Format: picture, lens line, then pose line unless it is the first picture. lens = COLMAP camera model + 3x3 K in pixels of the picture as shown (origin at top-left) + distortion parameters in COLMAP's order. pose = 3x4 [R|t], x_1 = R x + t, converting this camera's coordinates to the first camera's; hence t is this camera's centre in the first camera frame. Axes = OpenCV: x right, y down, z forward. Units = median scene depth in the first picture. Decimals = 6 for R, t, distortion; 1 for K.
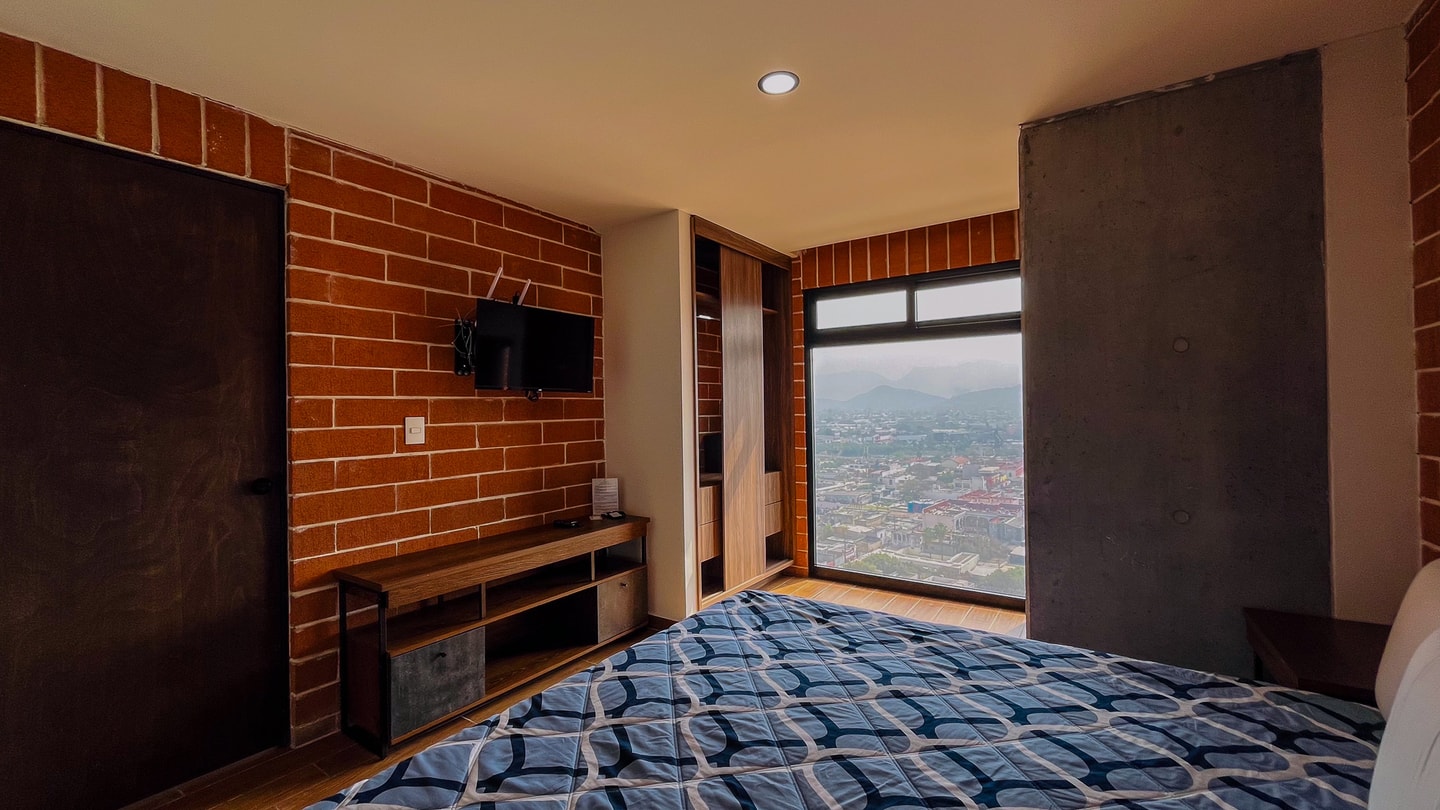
lens RADIAL K [[587.5, 0, 712.1], [0, 587.5, 406.1], [0, 0, 1]] dist [-0.005789, 0.001618]
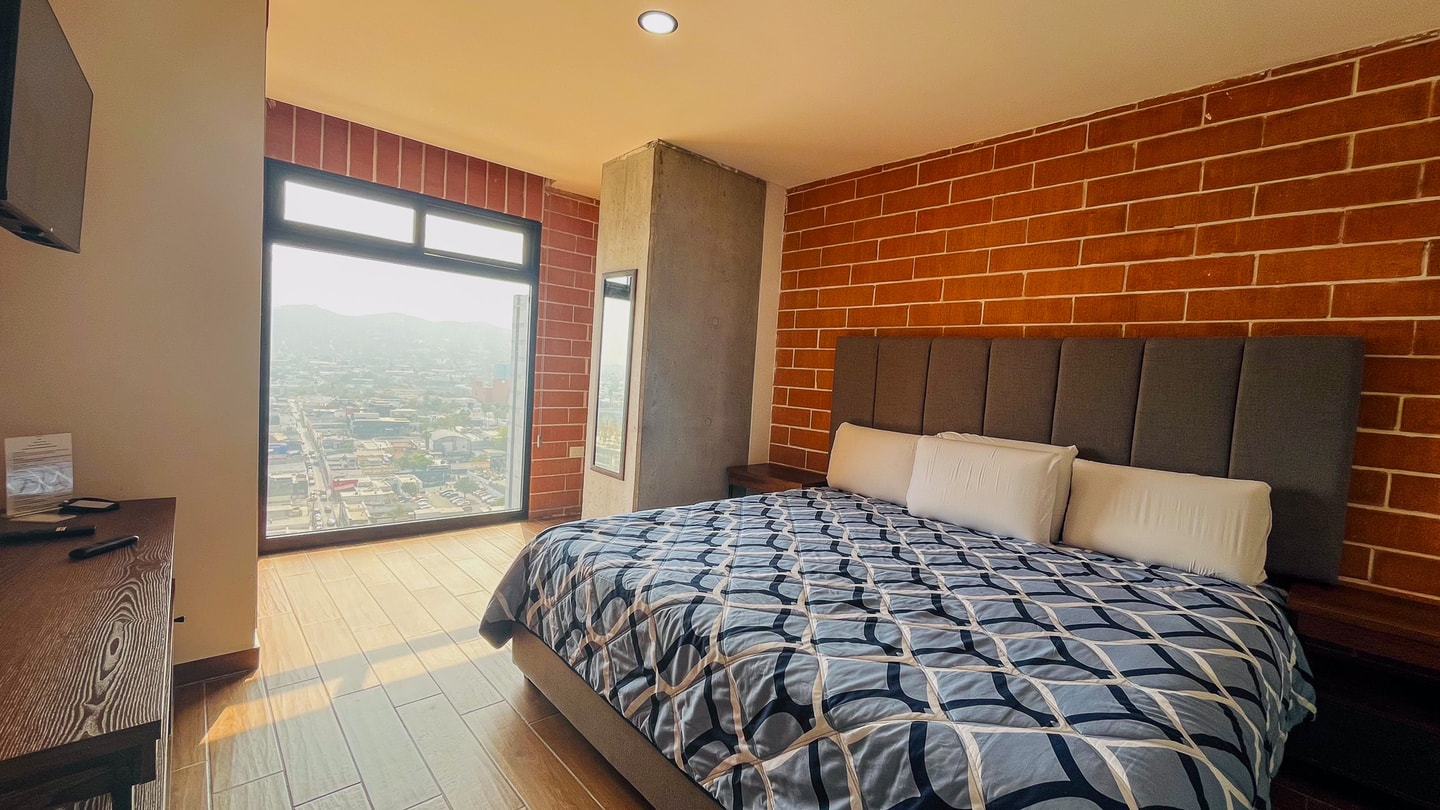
lens RADIAL K [[587.5, 0, 706.2], [0, 587.5, 413.3], [0, 0, 1]] dist [-0.005789, 0.001618]
pose [[0.222905, -0.039573, 0.974037, -0.640536], [-0.071930, 0.995784, 0.056917, 0.048001], [-0.972183, -0.082749, 0.219119, 0.453996]]
